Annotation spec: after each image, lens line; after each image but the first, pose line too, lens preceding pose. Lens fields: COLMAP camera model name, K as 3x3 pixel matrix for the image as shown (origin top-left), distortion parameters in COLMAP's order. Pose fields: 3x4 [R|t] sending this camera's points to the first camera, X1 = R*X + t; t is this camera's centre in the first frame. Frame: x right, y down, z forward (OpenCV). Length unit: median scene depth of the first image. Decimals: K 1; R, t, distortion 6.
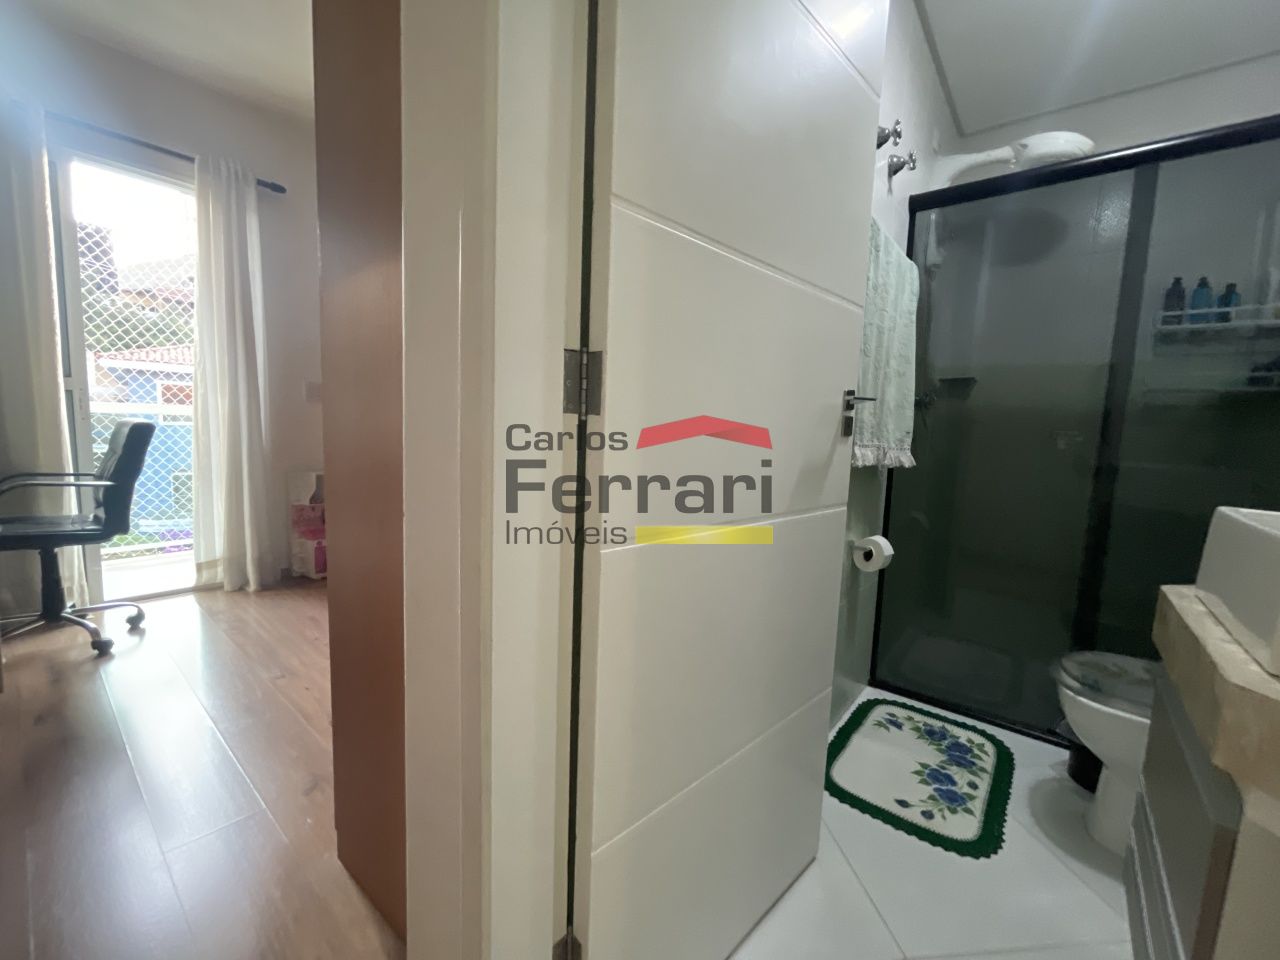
lens RADIAL K [[521.3, 0, 640.0], [0, 521.3, 480.0], [0, 0, 1]] dist [0.000189, -0.000100]
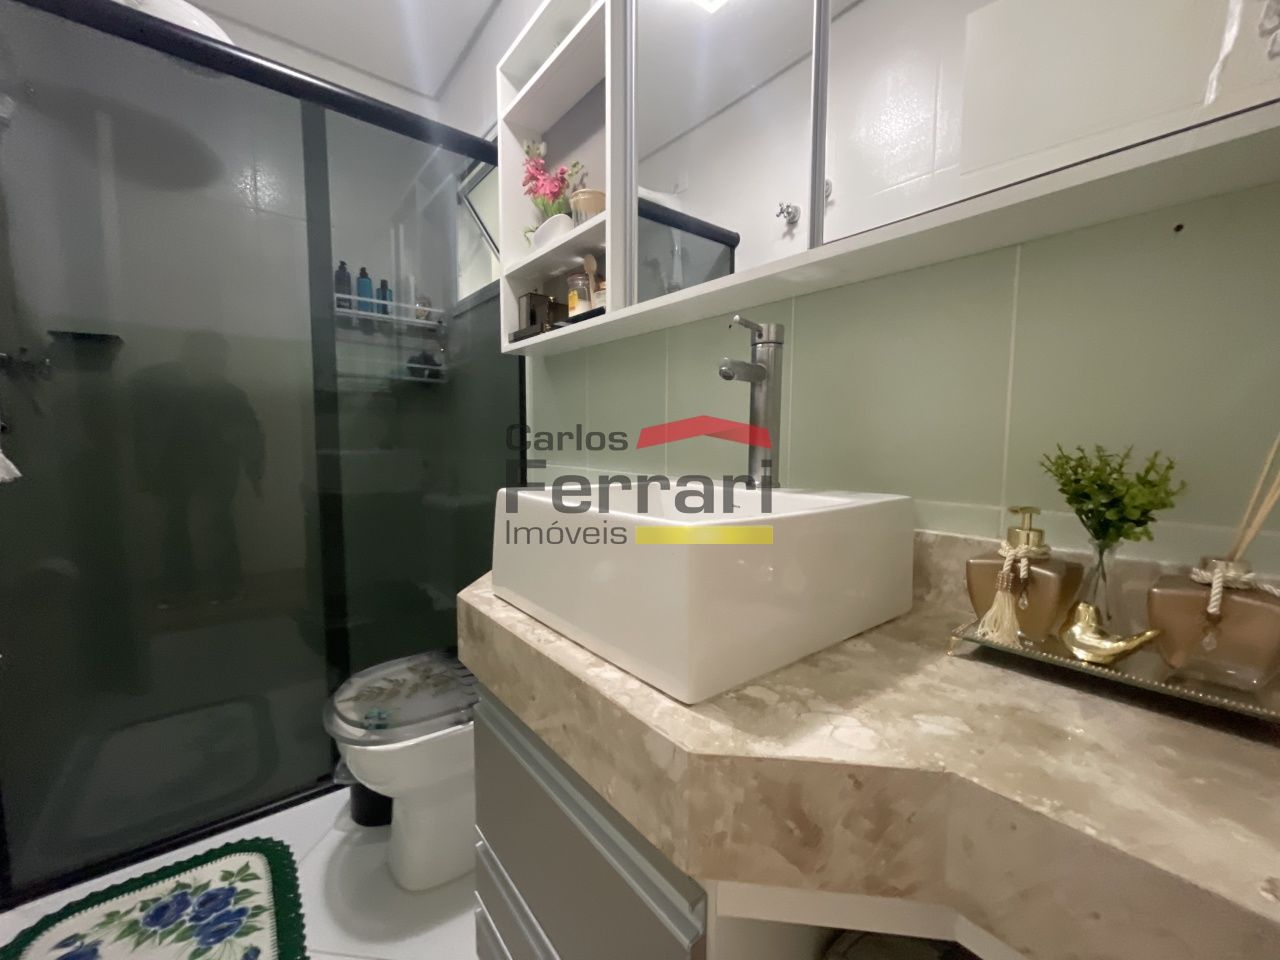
lens RADIAL K [[521.3, 0, 640.0], [0, 521.3, 480.0], [0, 0, 1]] dist [0.000189, -0.000100]
pose [[0.221300, -0.120034, 0.967790, 0.165318], [0.103068, 0.989717, 0.099185, -0.015588], [-0.969744, 0.077799, 0.231396, 0.293844]]
